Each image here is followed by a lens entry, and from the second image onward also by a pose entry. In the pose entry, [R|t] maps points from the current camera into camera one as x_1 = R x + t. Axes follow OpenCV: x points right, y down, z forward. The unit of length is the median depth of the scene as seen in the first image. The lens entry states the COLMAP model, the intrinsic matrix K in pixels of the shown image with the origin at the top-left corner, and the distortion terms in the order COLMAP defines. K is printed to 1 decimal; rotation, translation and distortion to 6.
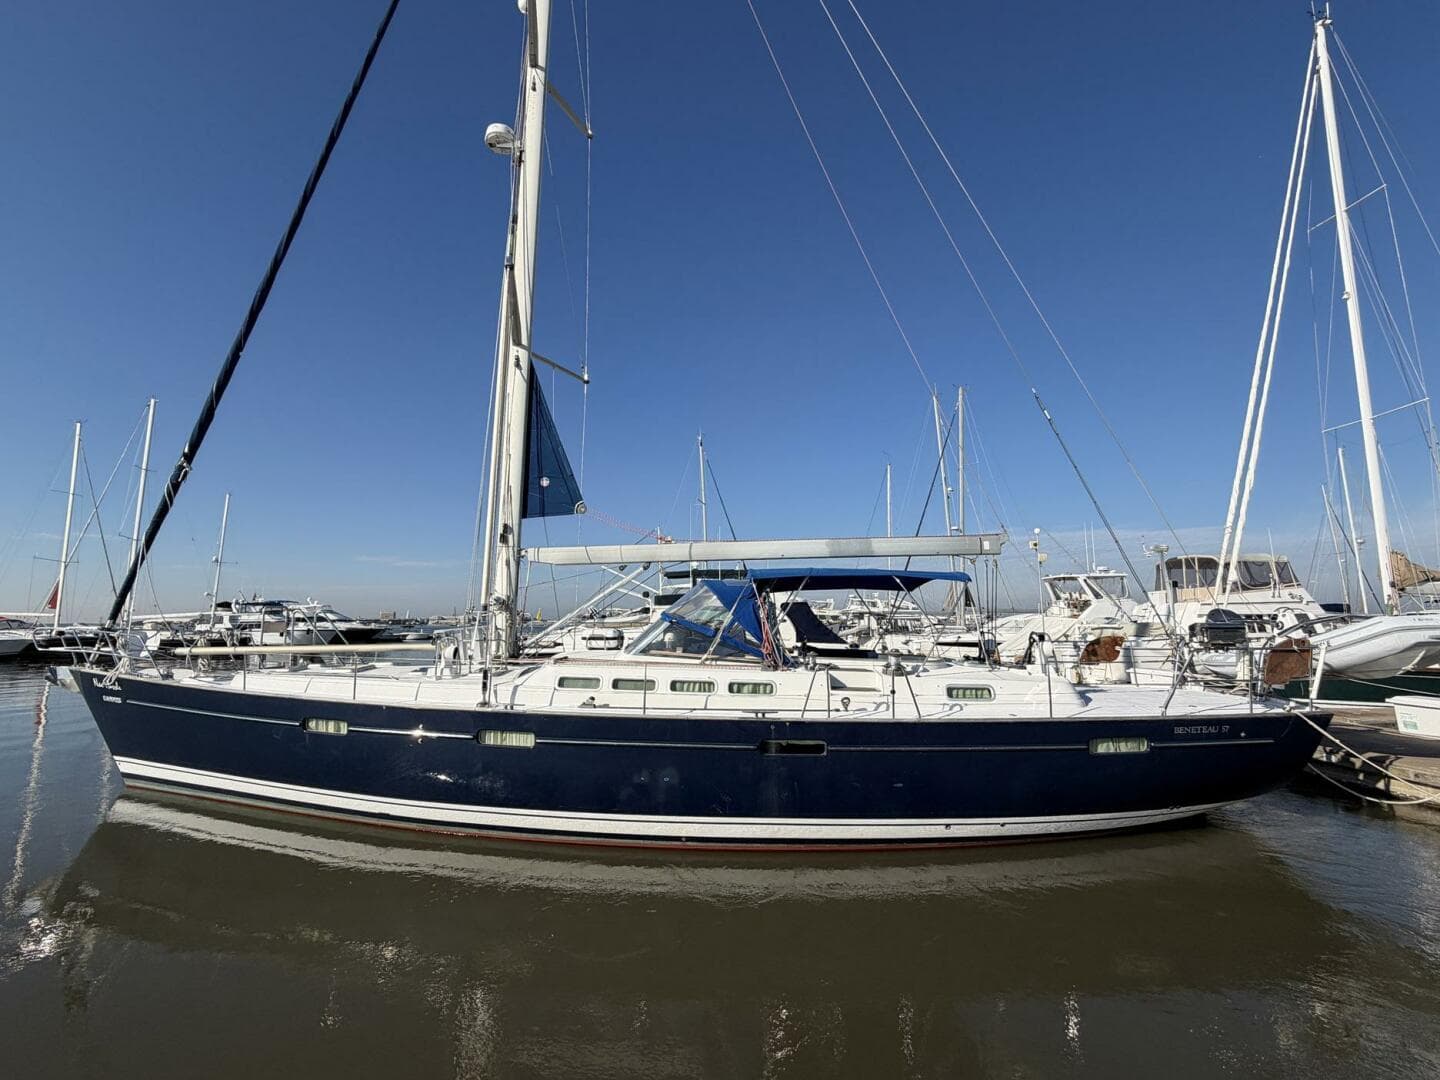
lens RADIAL K [[579.8, 0, 724.4], [0, 579.8, 547.2], [0, 0, 1]] dist [0.001461, -0.000133]
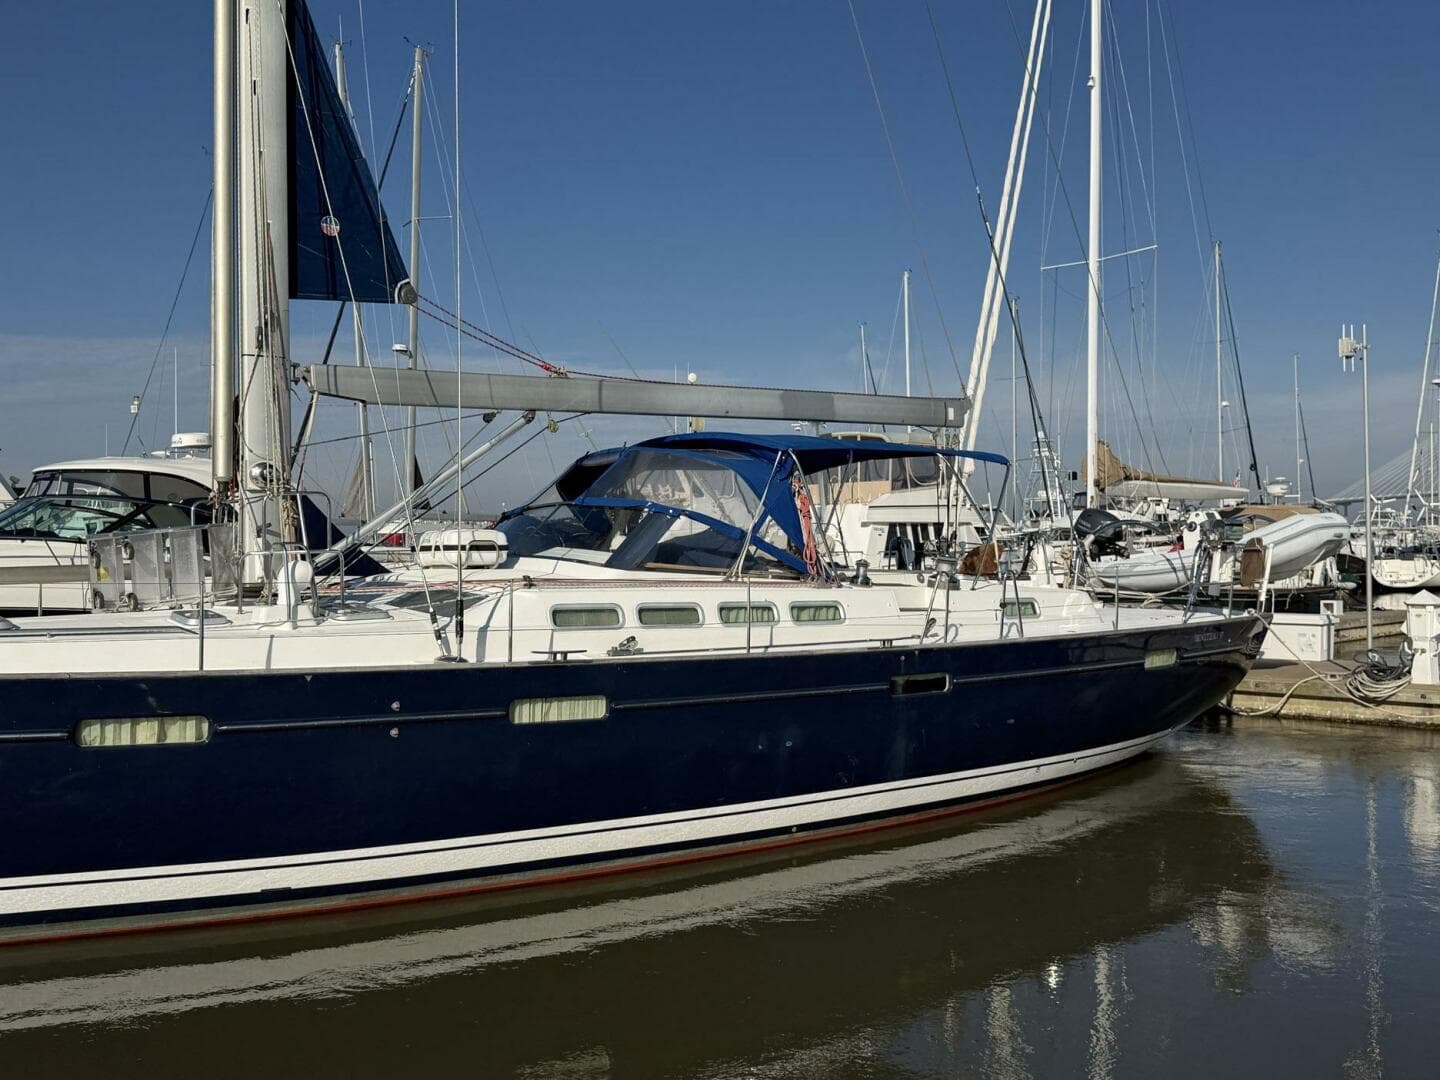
lens RADIAL K [[1298.9, 0, 720.0], [0, 1298.9, 506.2], [0, 0, 1]] dist [0.051020, -0.000013]
pose [[0.777115, 0.012414, 0.629237, -0.860976], [-0.075004, 0.994507, 0.073011, 0.016783], [-0.624874, -0.103933, 0.773777, -0.069656]]
